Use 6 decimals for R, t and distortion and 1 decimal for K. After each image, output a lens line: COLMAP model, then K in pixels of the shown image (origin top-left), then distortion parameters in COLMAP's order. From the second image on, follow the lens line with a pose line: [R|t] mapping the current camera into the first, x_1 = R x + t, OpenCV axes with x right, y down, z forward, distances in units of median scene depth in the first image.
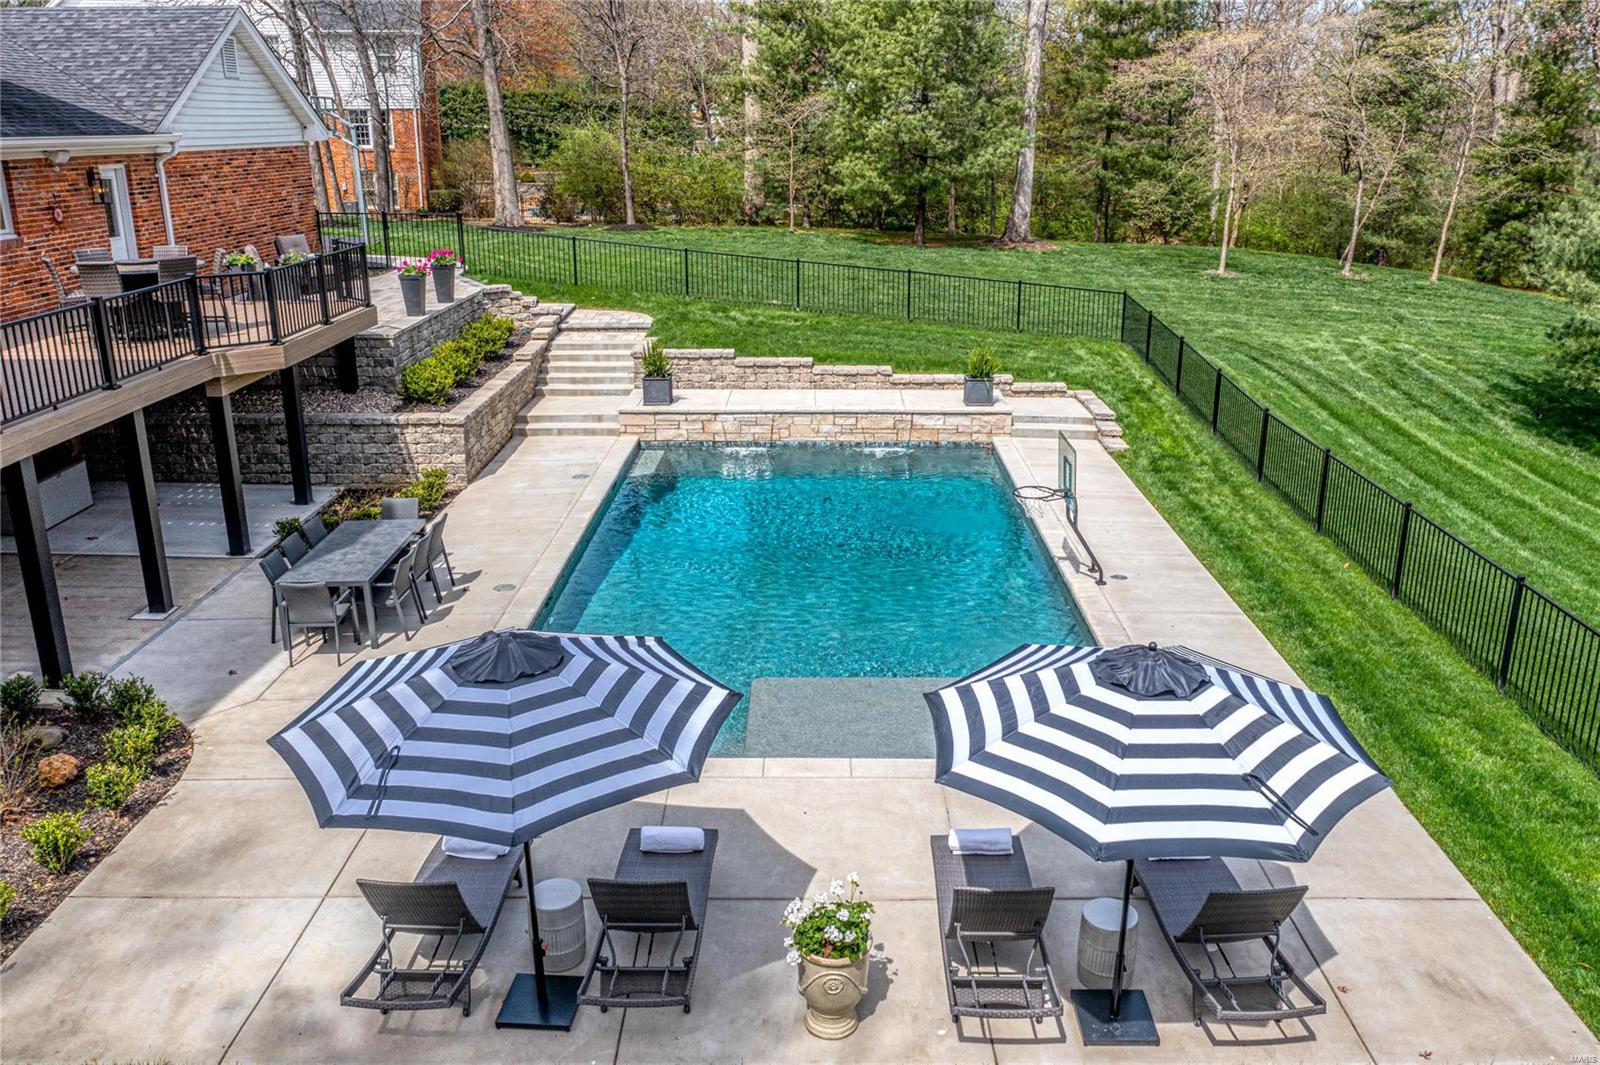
lens RADIAL K [[1265.5, 0, 792.2], [0, 1265.5, 519.6], [0, 0, 1]] dist [-0.007961, -0.003206]
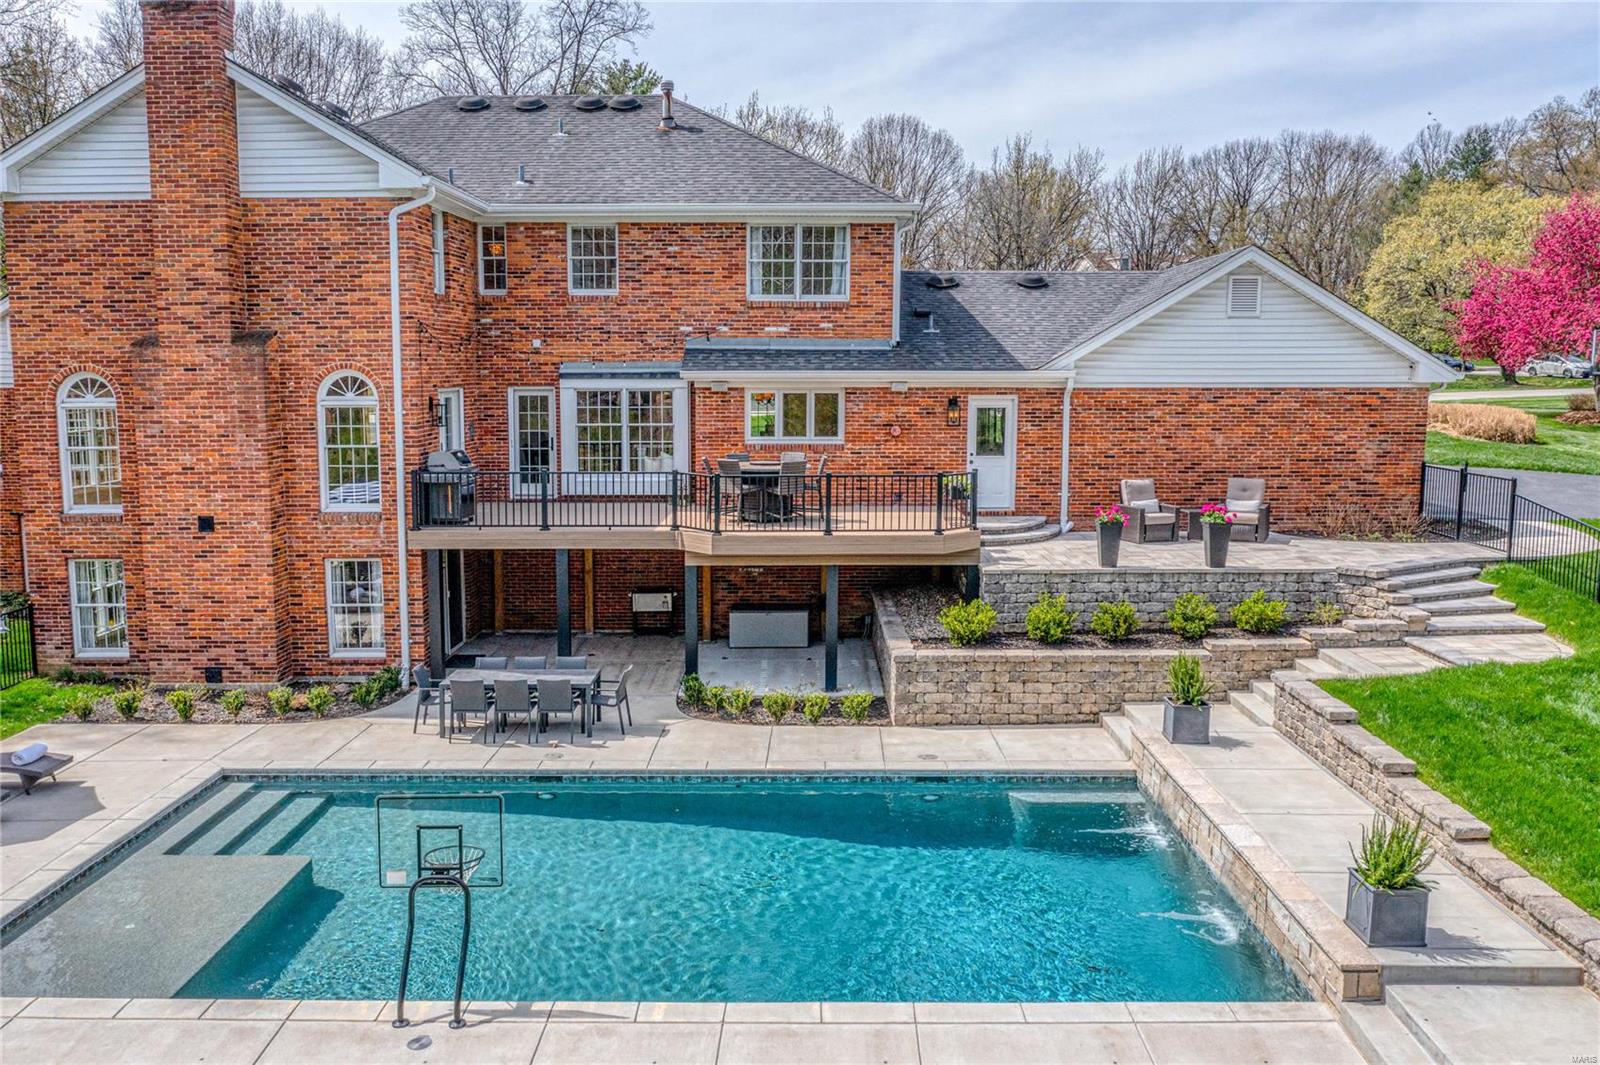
lens RADIAL K [[1282.1, 0, 819.0], [0, 1282.1, 534.3], [0, 0, 1]] dist [-0.012386, -0.004058]
pose [[0.014060, 0.127620, -0.991724, 0.702245], [-0.297410, 0.947466, 0.117708, -0.268742], [0.954646, 0.293294, 0.051277, 0.880515]]
